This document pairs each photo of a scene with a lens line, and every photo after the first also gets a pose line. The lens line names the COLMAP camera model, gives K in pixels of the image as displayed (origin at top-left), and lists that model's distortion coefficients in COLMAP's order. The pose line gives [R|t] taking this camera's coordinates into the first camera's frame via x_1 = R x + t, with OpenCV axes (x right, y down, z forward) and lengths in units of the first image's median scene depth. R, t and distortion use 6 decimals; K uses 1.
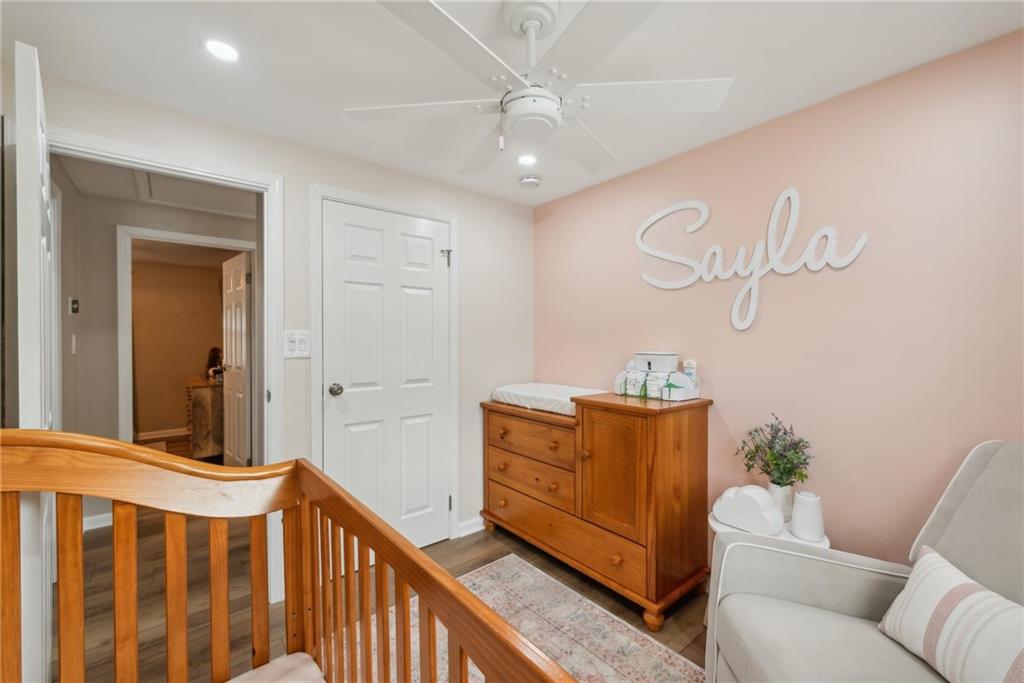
lens RADIAL K [[411.5, 0, 503.8], [0, 411.5, 342.1], [0, 0, 1]] dist [0.018722, -0.005470]
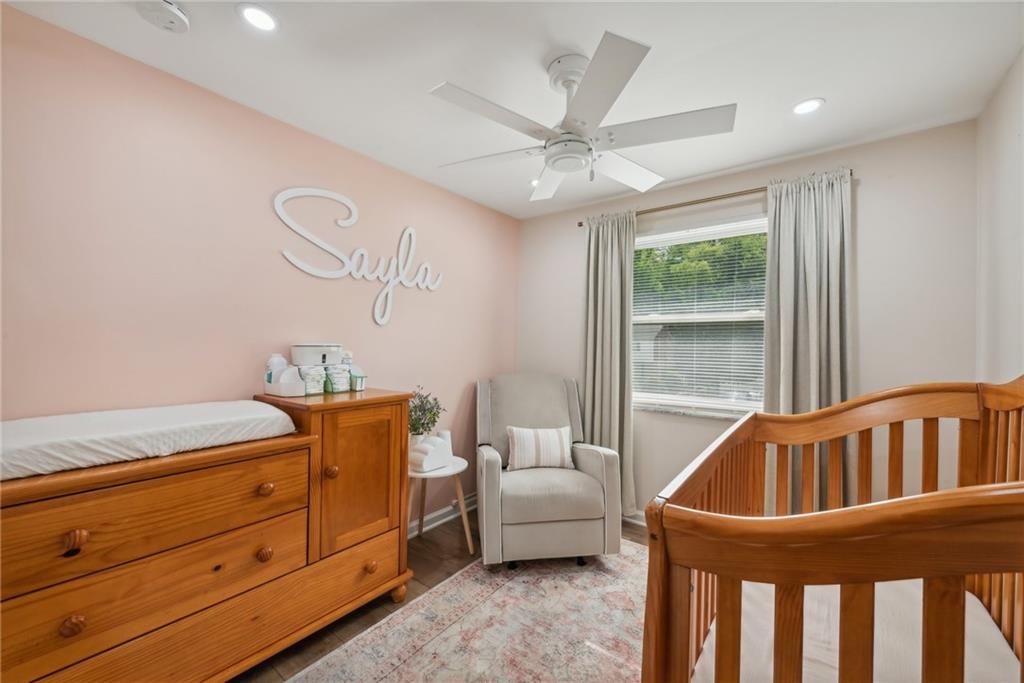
lens RADIAL K [[411.5, 0, 514.1], [0, 411.5, 341.7], [0, 0, 1]] dist [0.018722, -0.005470]
pose [[-0.240580, 0.006388, 0.970608, -0.676147], [-0.008544, 0.999926, -0.008699, 0.025480], [-0.970592, -0.010386, -0.240507, 0.871455]]
